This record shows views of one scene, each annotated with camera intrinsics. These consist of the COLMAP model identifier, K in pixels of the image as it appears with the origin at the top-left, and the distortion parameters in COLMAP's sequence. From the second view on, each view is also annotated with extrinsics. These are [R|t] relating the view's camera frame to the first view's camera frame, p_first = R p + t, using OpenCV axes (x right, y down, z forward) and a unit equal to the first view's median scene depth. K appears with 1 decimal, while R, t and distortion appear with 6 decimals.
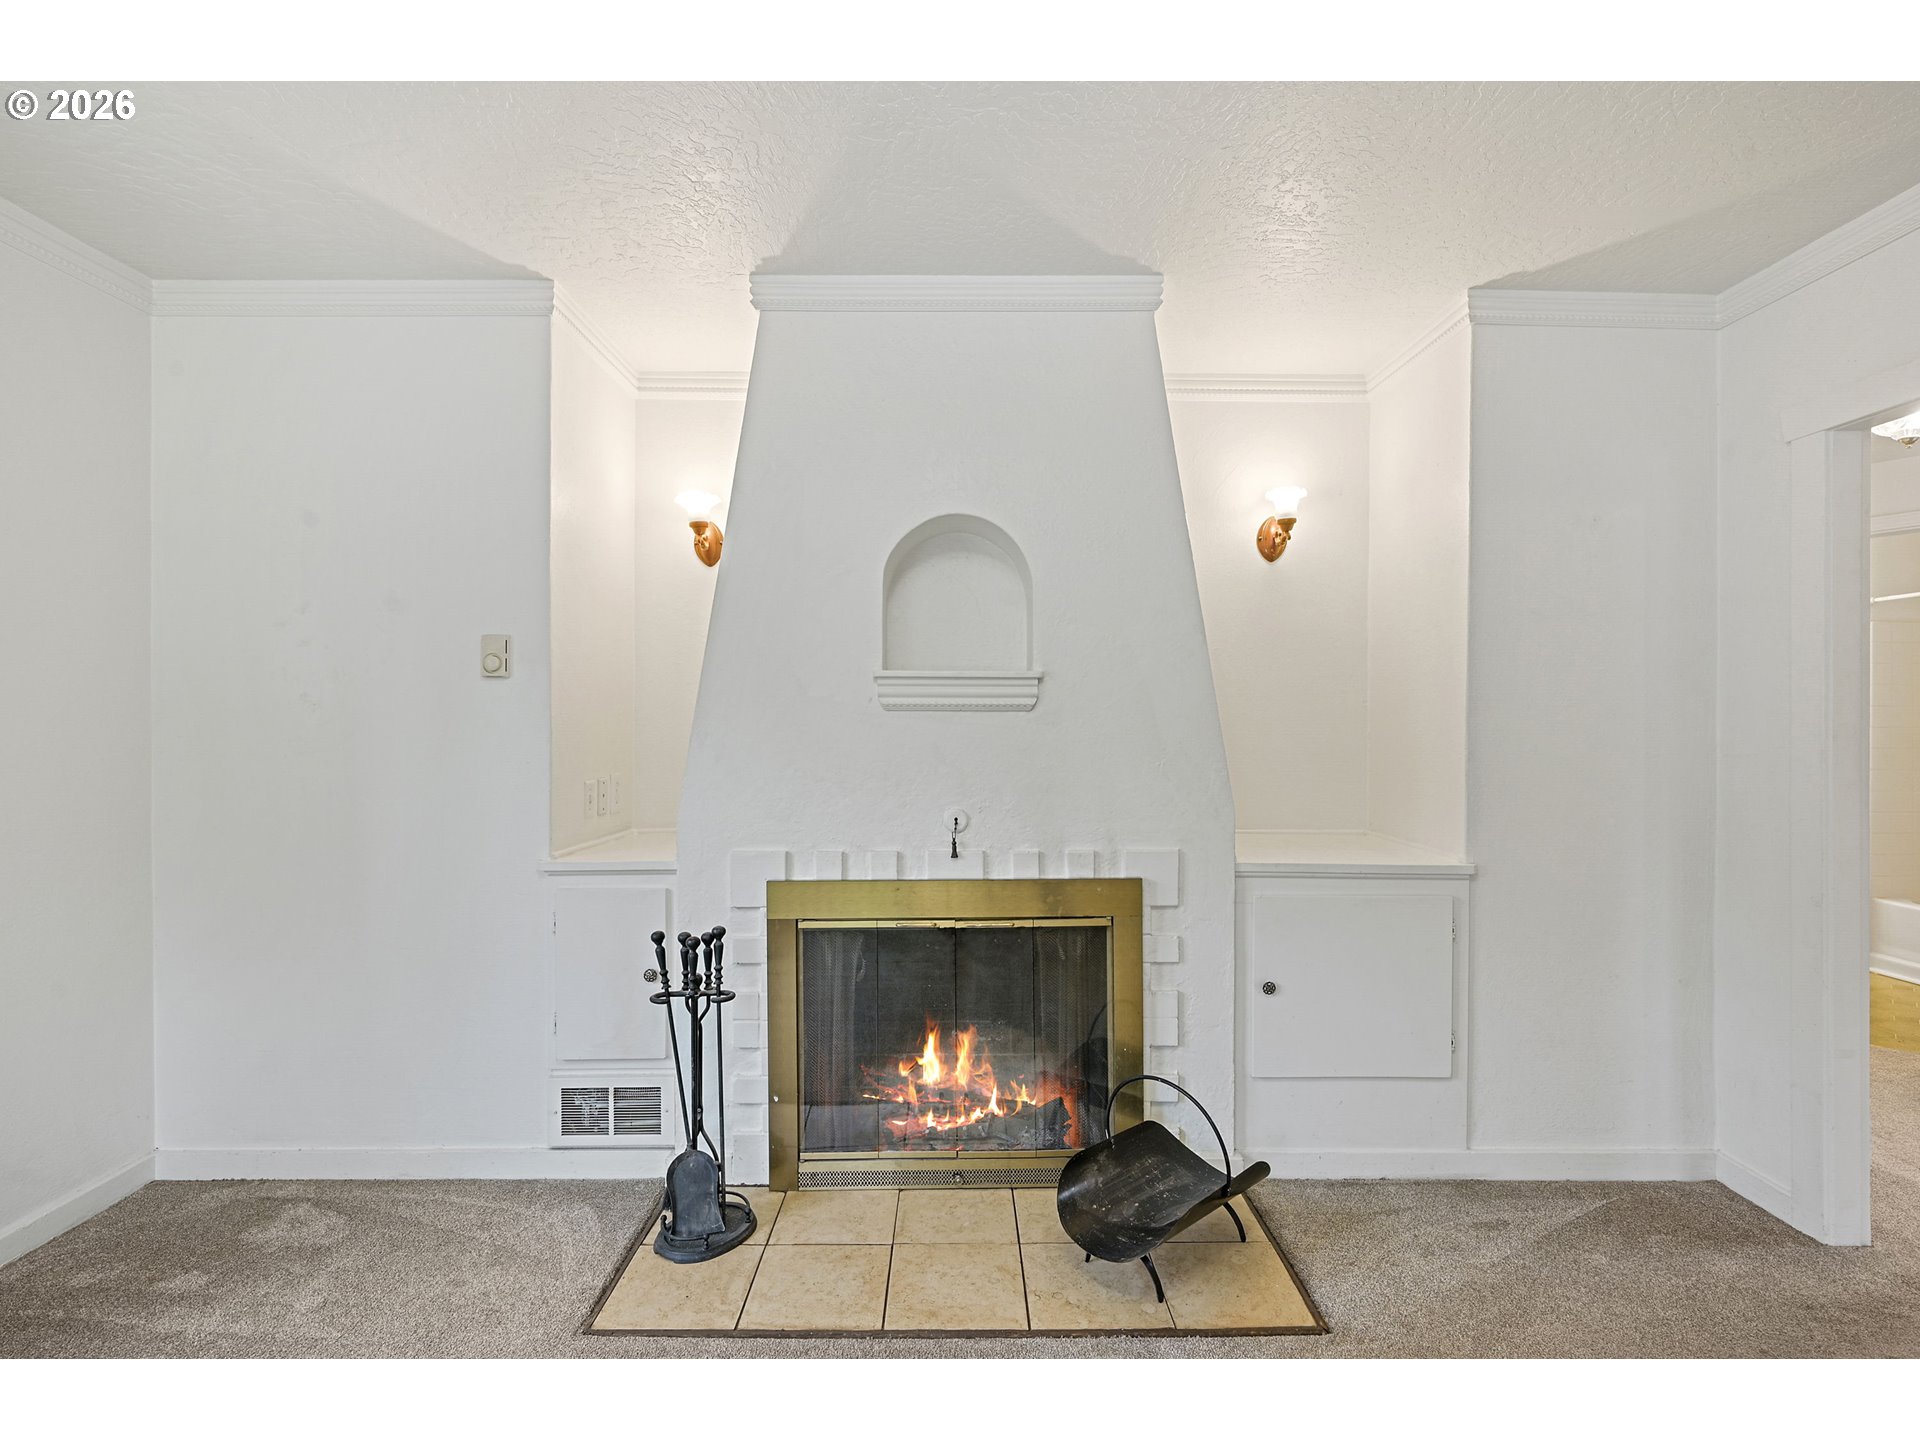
lens RADIAL K [[917.0, 0, 960.0], [0, 917.0, 720.0], [0, 0, 1]] dist [-0.003451, 0.000837]
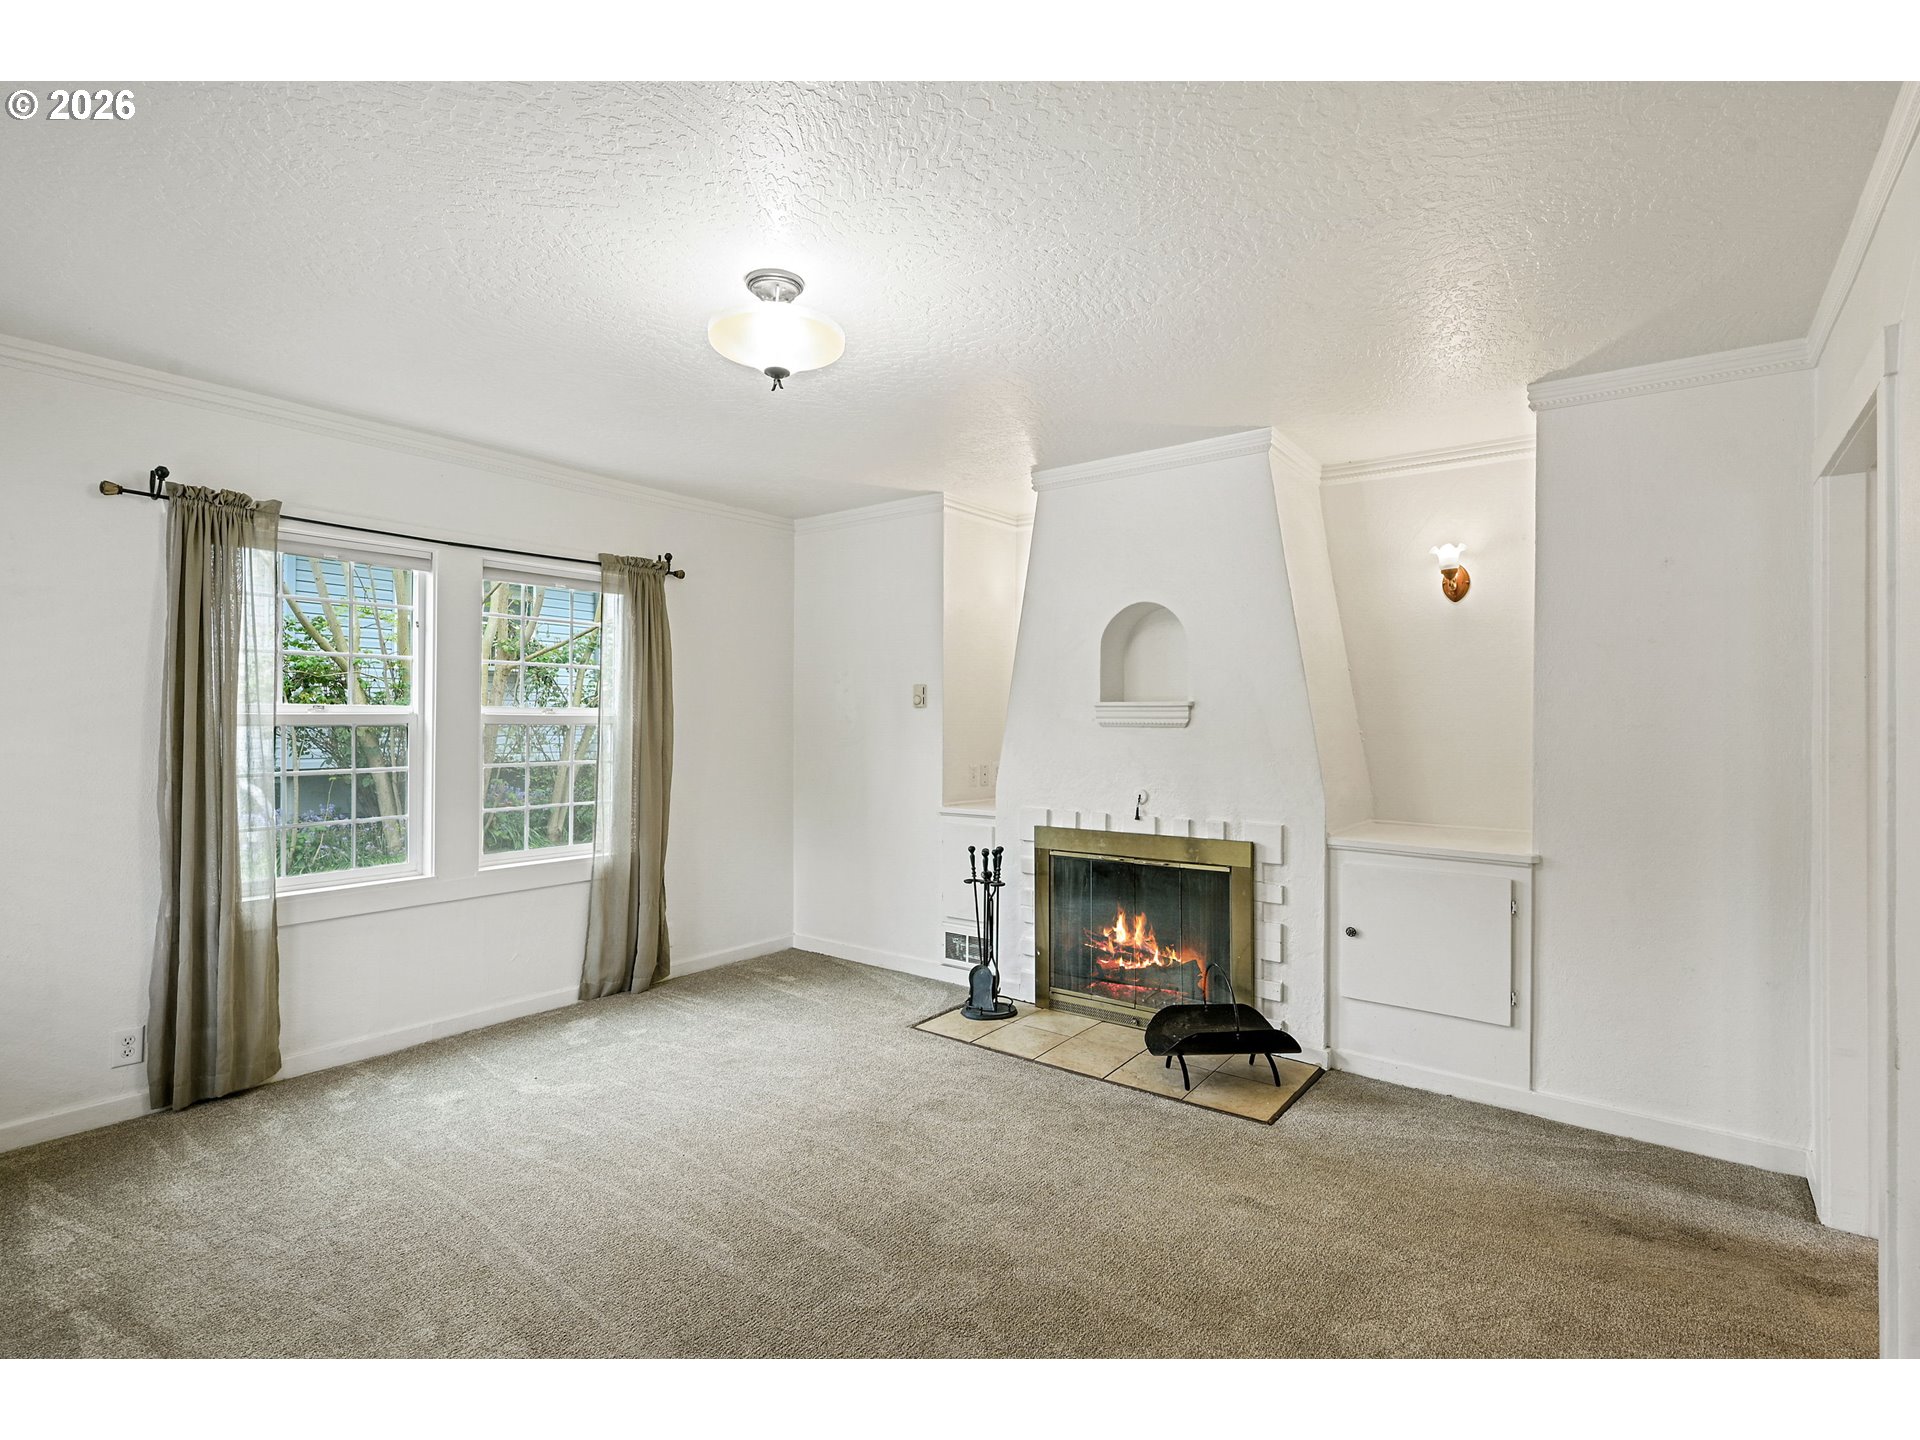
lens RADIAL K [[917.0, 0, 960.0], [0, 917.0, 720.0], [0, 0, 1]] dist [-0.003451, 0.000837]
pose [[0.791006, 0.001342, -0.611807, 0.716838], [-0.003943, 0.999988, -0.002905, -0.016358], [0.611796, 0.004711, 0.791002, -0.437838]]
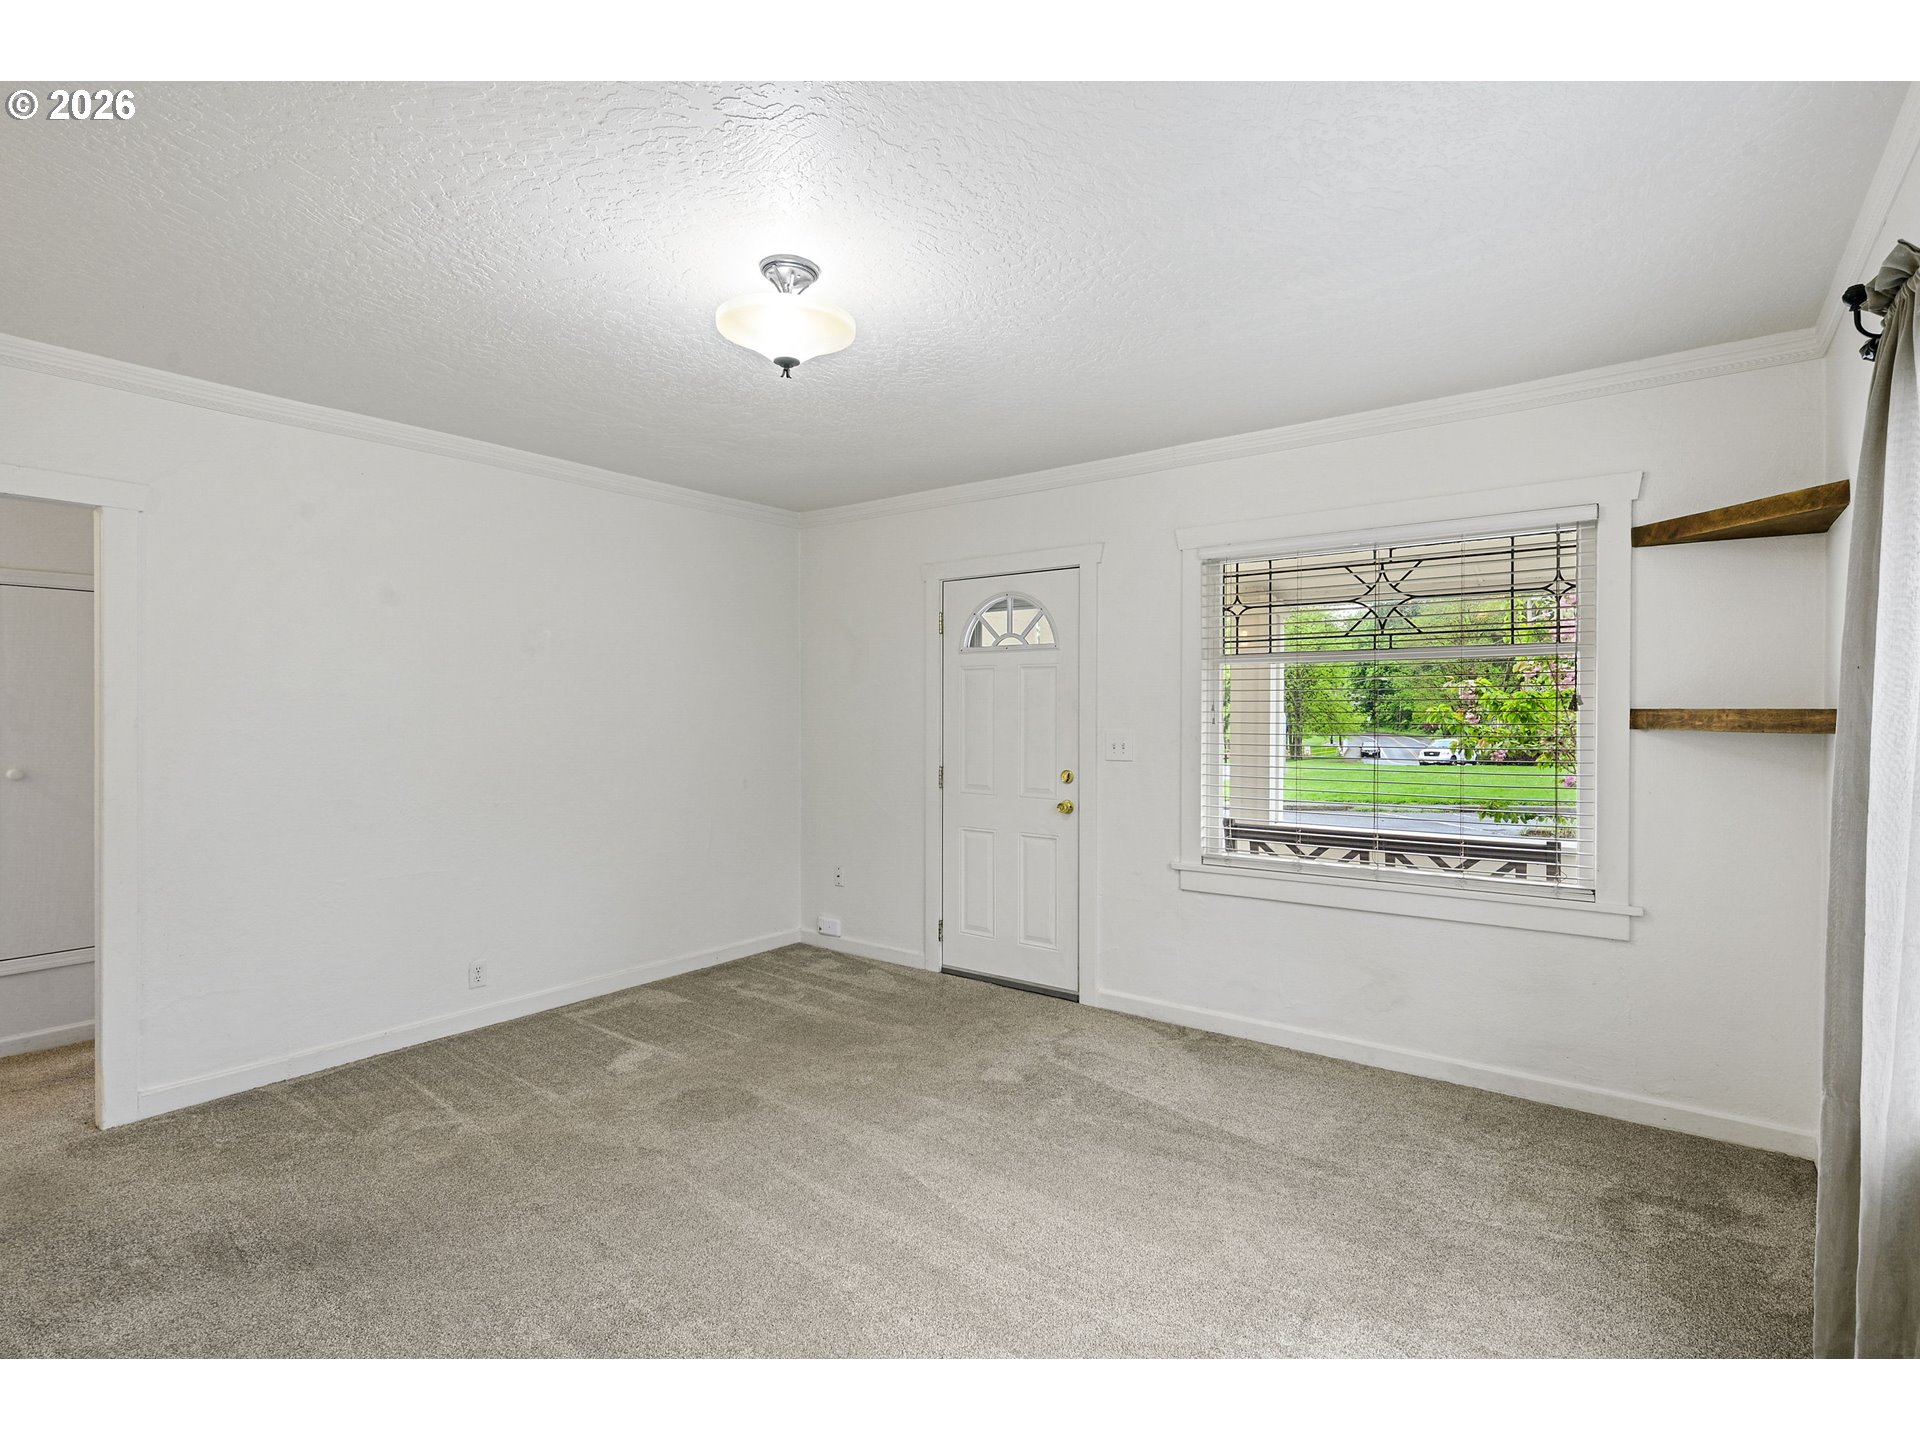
lens RADIAL K [[917.0, 0, 960.0], [0, 917.0, 720.0], [0, 0, 1]] dist [-0.003451, 0.000837]
pose [[-0.792951, -0.006463, 0.609251, -0.732220], [-0.001943, 0.999965, 0.008078, -0.022459], [-0.609282, 0.005222, -0.792936, 0.837563]]
